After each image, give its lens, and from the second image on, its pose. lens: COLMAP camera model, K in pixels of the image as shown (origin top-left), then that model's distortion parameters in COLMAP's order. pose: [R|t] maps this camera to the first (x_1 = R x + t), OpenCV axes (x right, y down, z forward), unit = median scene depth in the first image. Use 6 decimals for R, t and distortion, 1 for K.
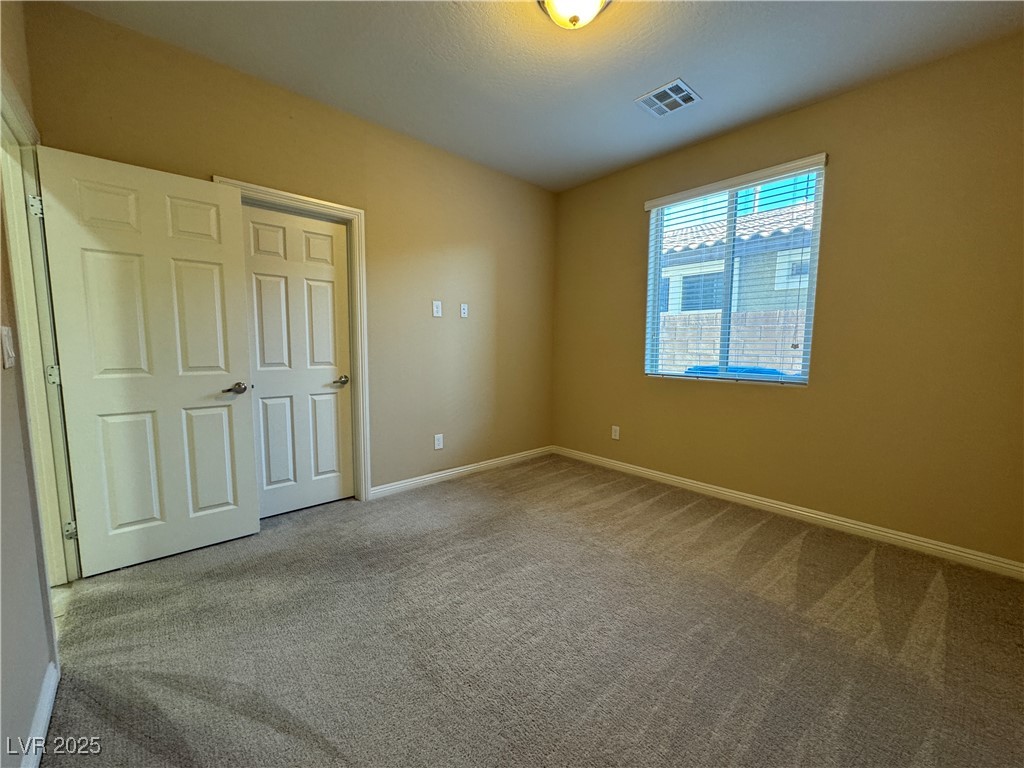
lens RADIAL K [[408.0, 0, 514.8], [0, 408.0, 379.8], [0, 0, 1]] dist [0.000820, -0.000226]
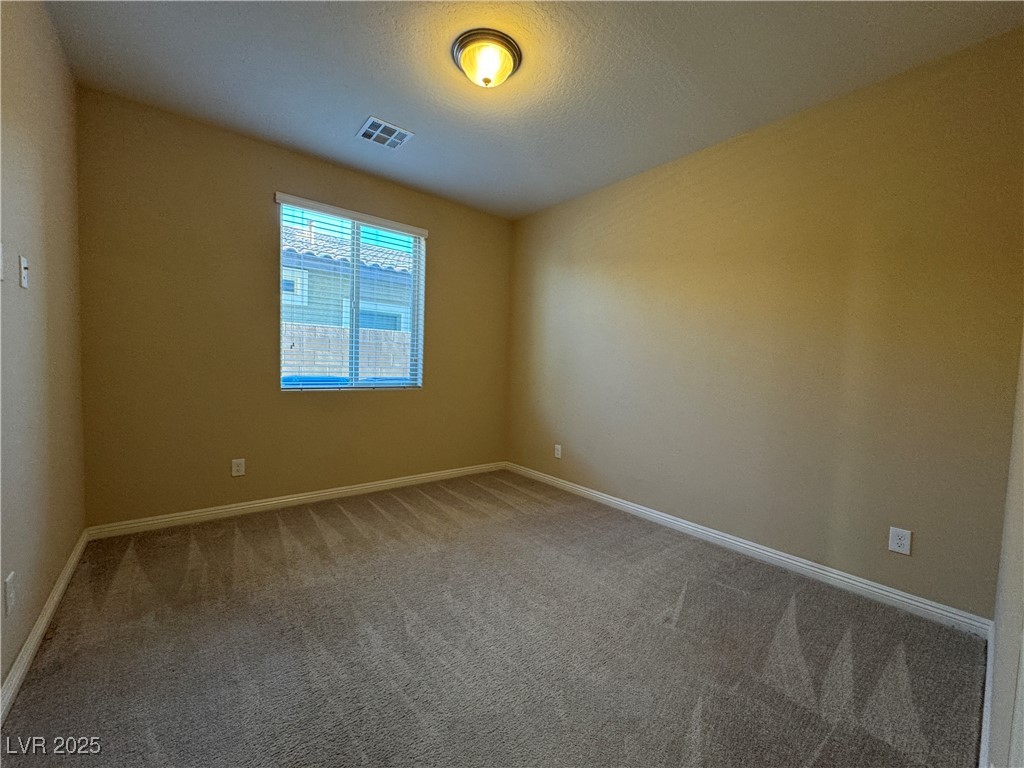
lens RADIAL K [[408.0, 0, 511.4], [0, 408.0, 376.4], [0, 0, 1]] dist [0.000820, -0.000226]
pose [[0.056772, -0.035270, 0.997764, -0.567393], [0.049266, 0.998257, 0.032485, -0.048466], [-0.997171, 0.047311, 0.058411, 0.494710]]
